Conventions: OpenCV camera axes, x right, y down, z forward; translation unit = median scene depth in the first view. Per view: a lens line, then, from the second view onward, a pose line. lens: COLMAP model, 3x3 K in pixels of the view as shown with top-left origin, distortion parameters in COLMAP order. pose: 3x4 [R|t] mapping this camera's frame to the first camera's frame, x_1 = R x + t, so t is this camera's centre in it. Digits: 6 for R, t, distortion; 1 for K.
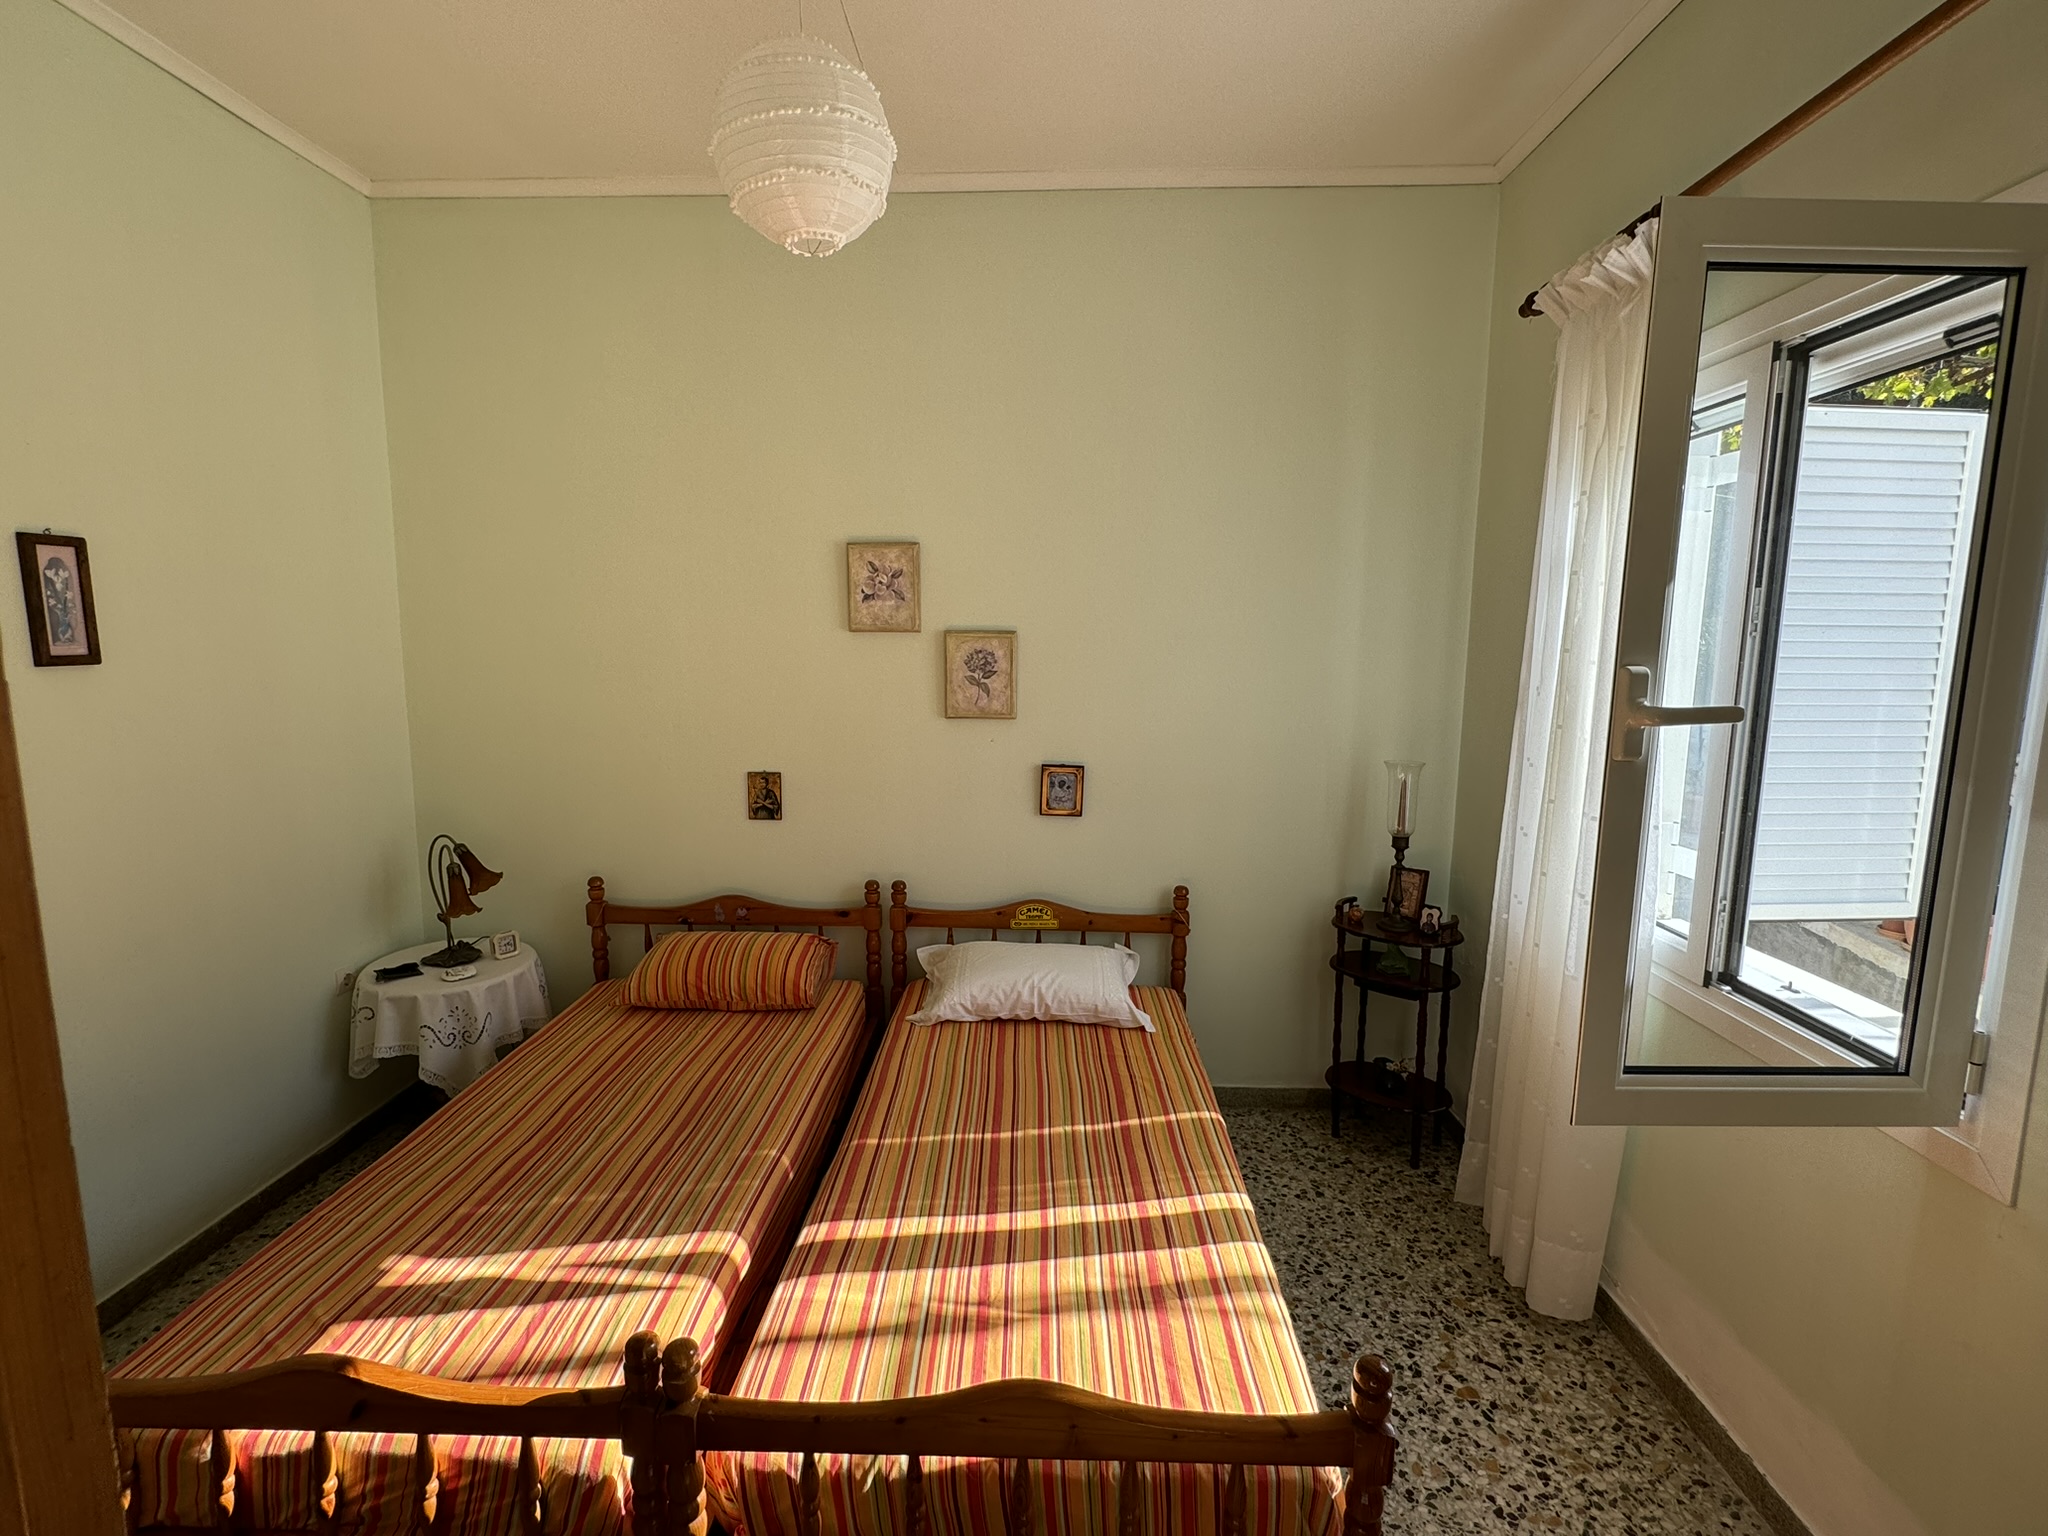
lens RADIAL K [[937.8, 0, 1023.3], [0, 937.8, 769.2], [0, 0, 1]] dist [-0.011017, 0.000772]
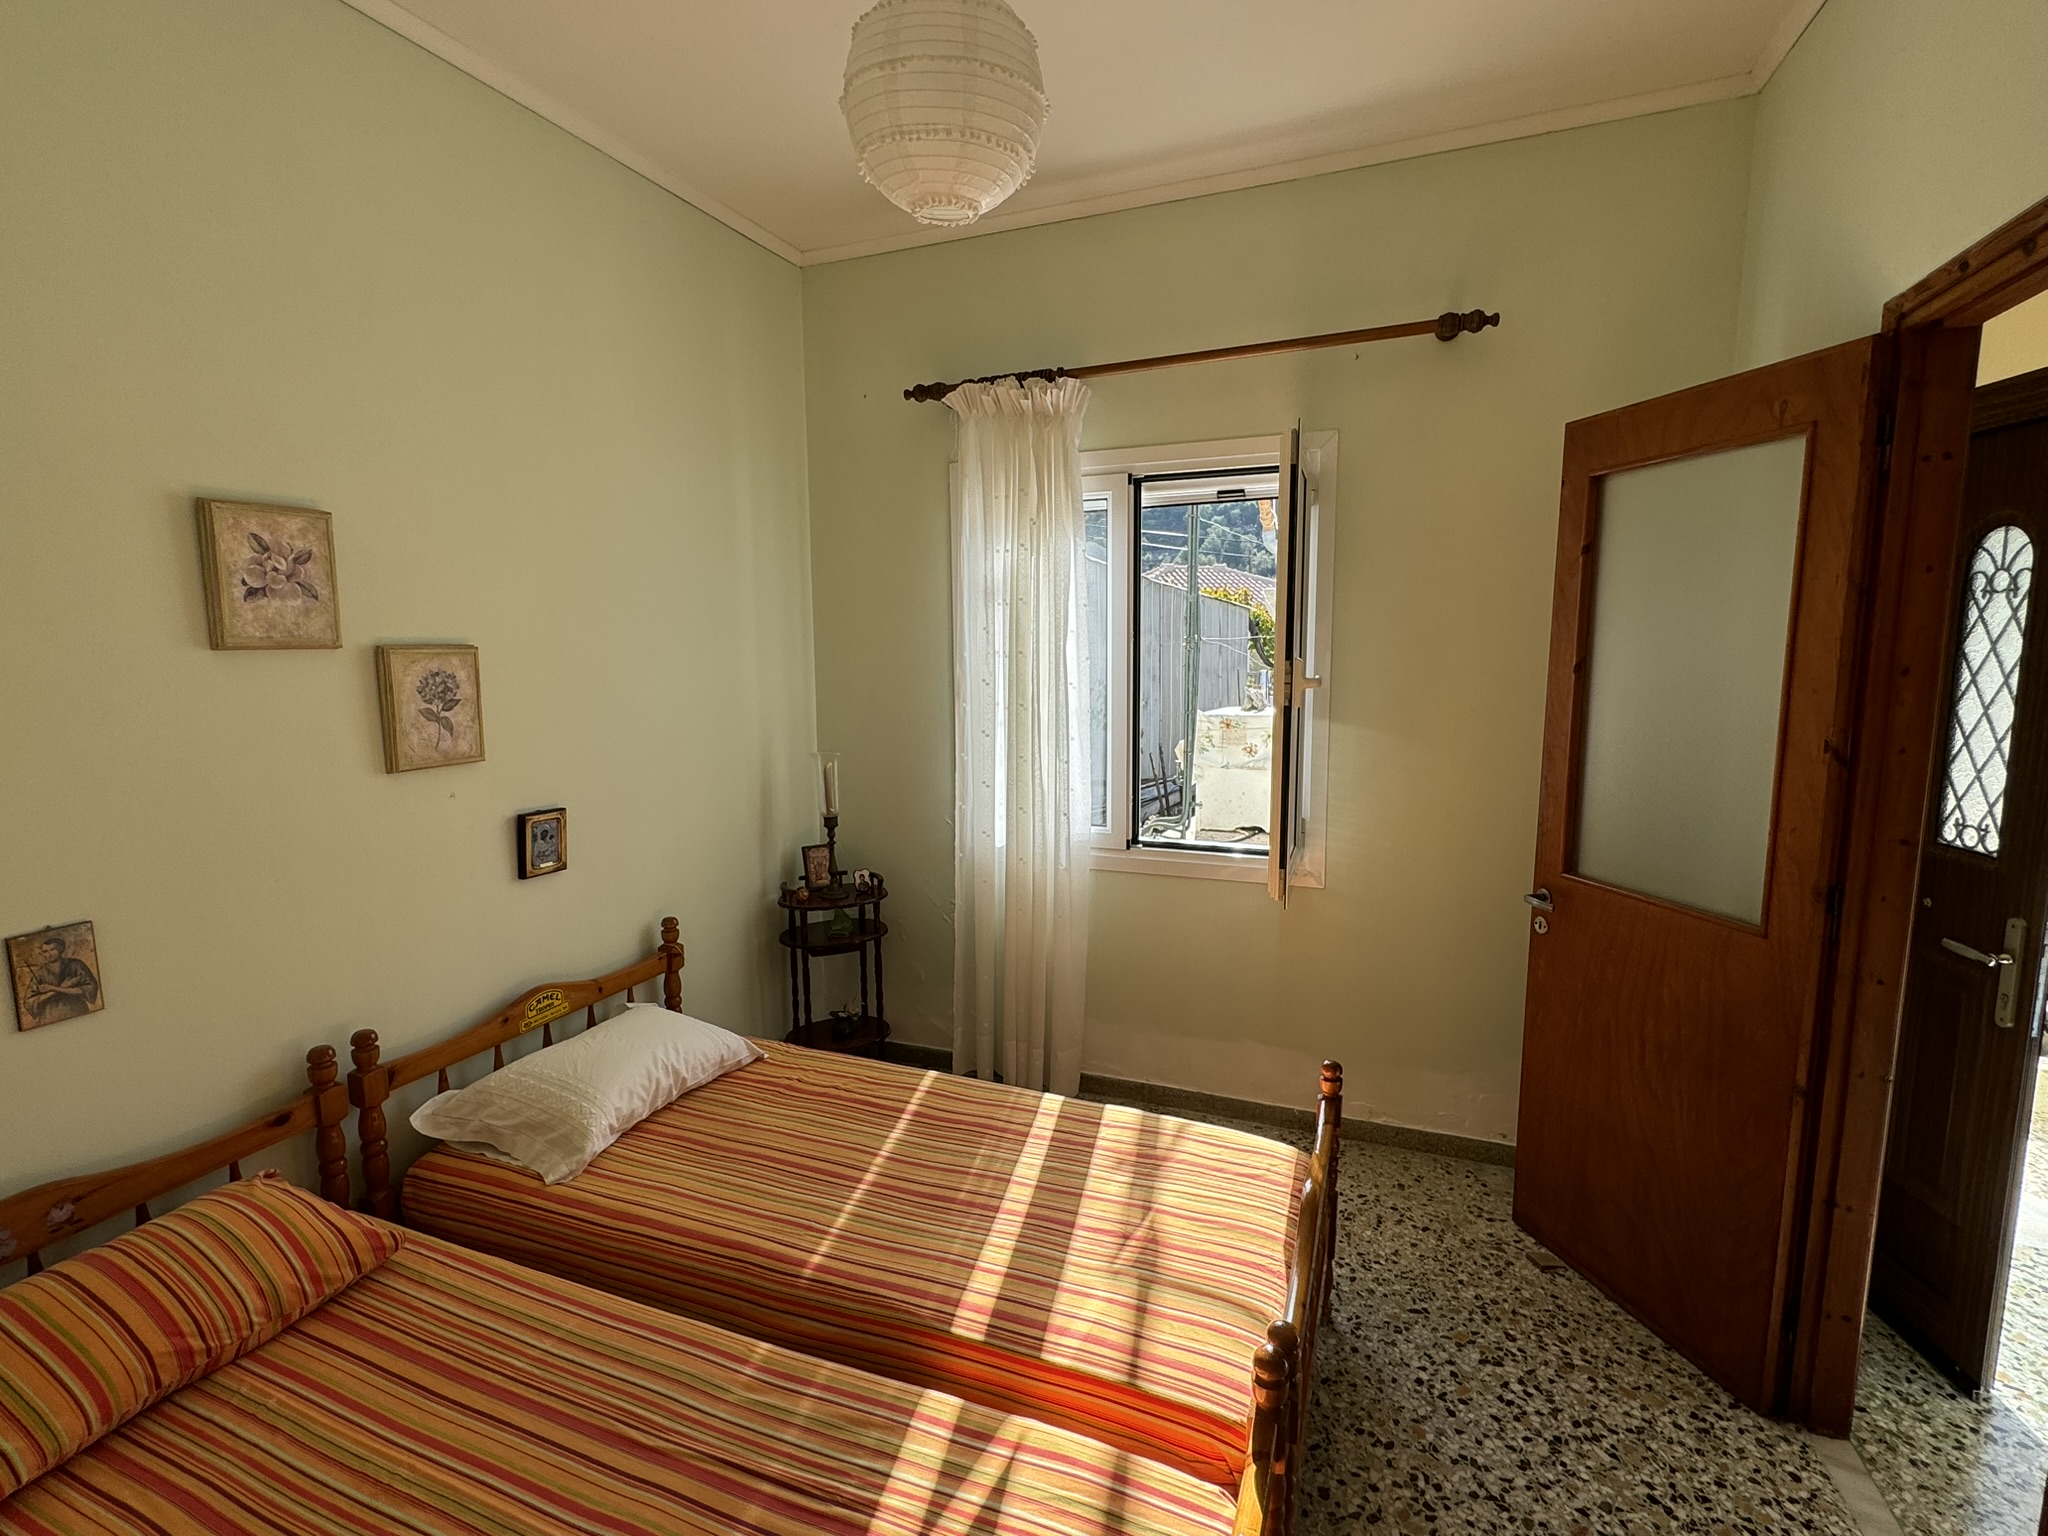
lens RADIAL K [[937.8, 0, 1017.4], [0, 937.8, 765.5], [0, 0, 1]] dist [-0.011017, 0.000772]
pose [[0.369773, -0.132077, 0.919687, -0.555762], [0.139092, 0.986559, 0.085757, -0.056793], [-0.918652, 0.096210, 0.383174, 0.329988]]
